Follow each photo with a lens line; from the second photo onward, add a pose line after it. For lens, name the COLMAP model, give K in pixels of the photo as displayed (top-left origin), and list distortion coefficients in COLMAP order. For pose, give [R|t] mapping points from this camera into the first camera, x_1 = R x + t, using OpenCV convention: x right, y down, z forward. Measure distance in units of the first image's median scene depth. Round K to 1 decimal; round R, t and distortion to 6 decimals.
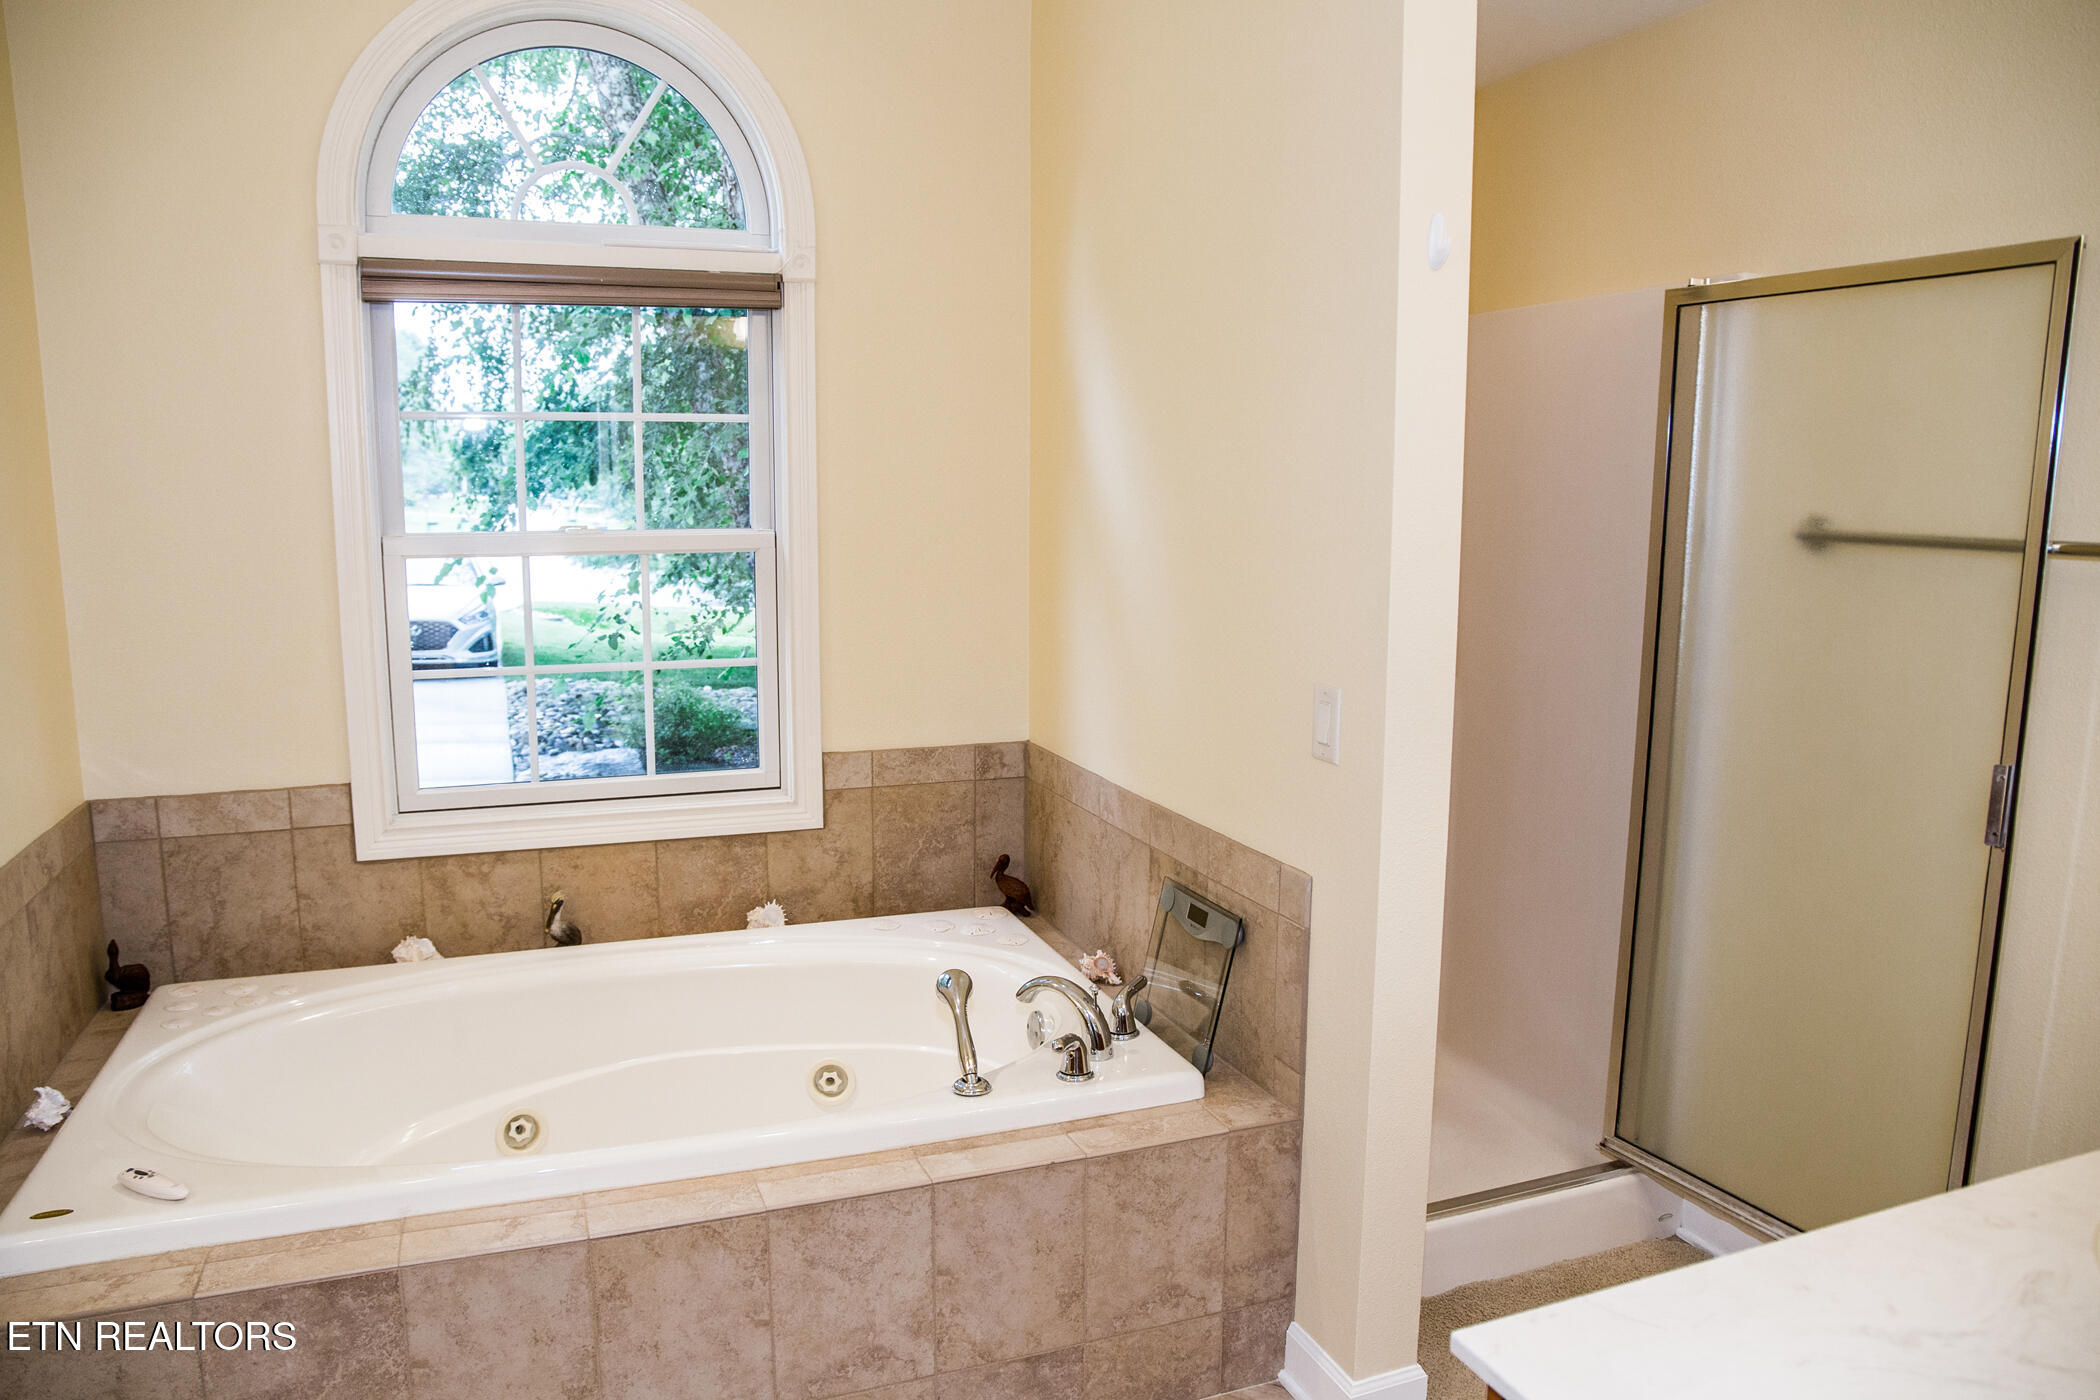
lens RADIAL K [[1484.4, 0, 1050.0], [0, 1484.4, 700.0], [0, 0, 1]] dist [-0.133624, 0.084883]
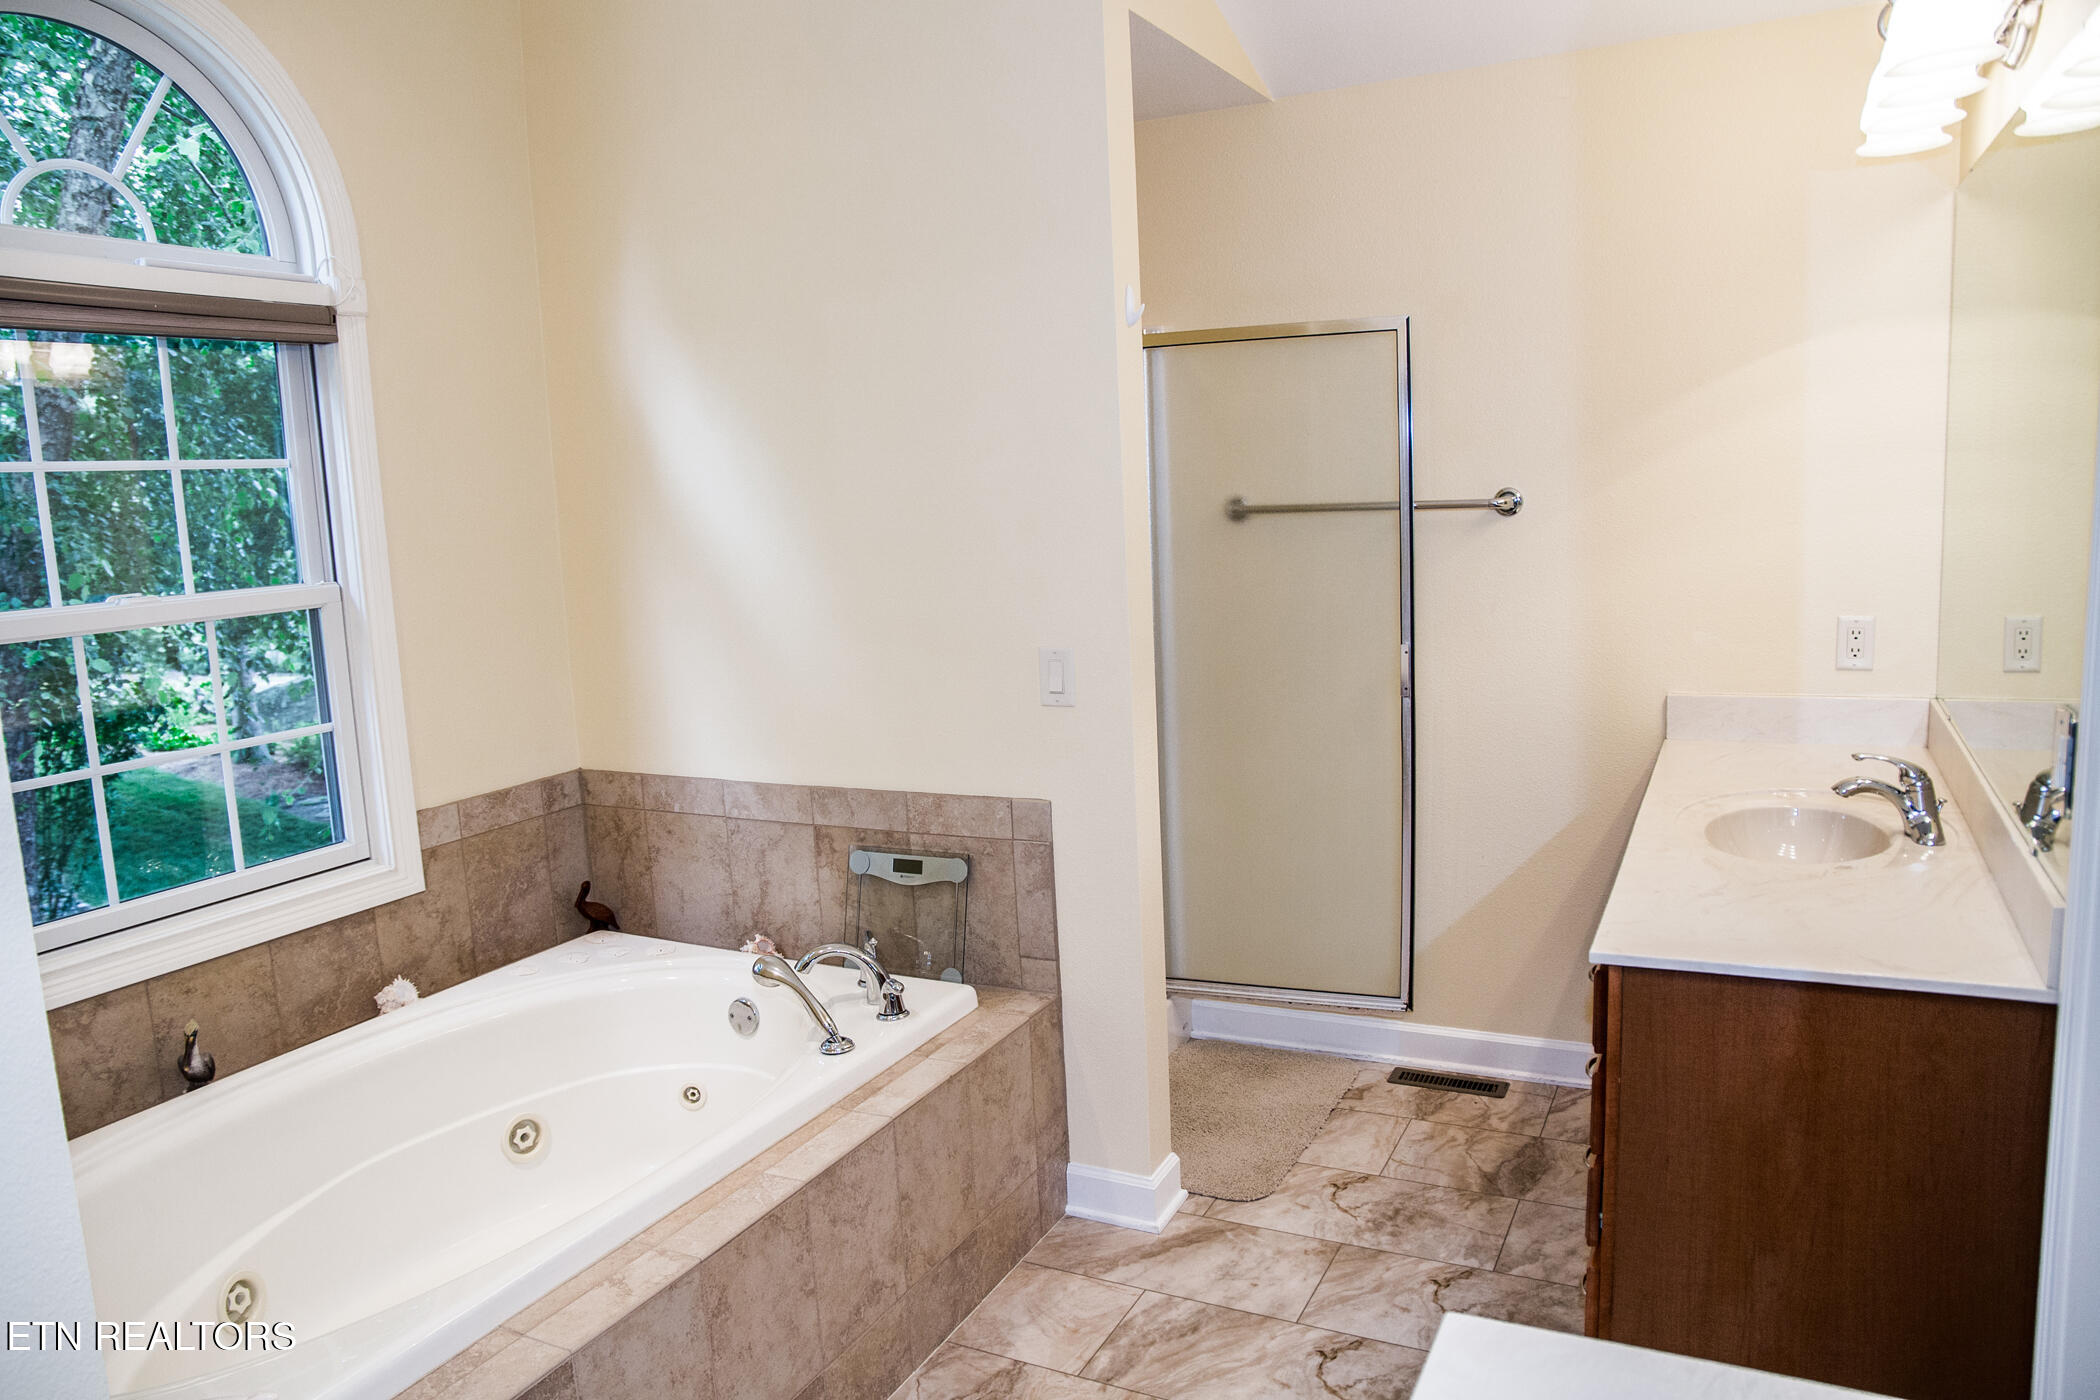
lens RADIAL K [[1484.4, 0, 1050.0], [0, 1484.4, 700.0], [0, 0, 1]] dist [-0.133624, 0.084883]
pose [[0.734912, -0.137942, 0.663986, -0.490919], [0.149466, 0.987965, 0.039817, -0.011959], [-0.661487, 0.069981, 0.746685, 0.035646]]
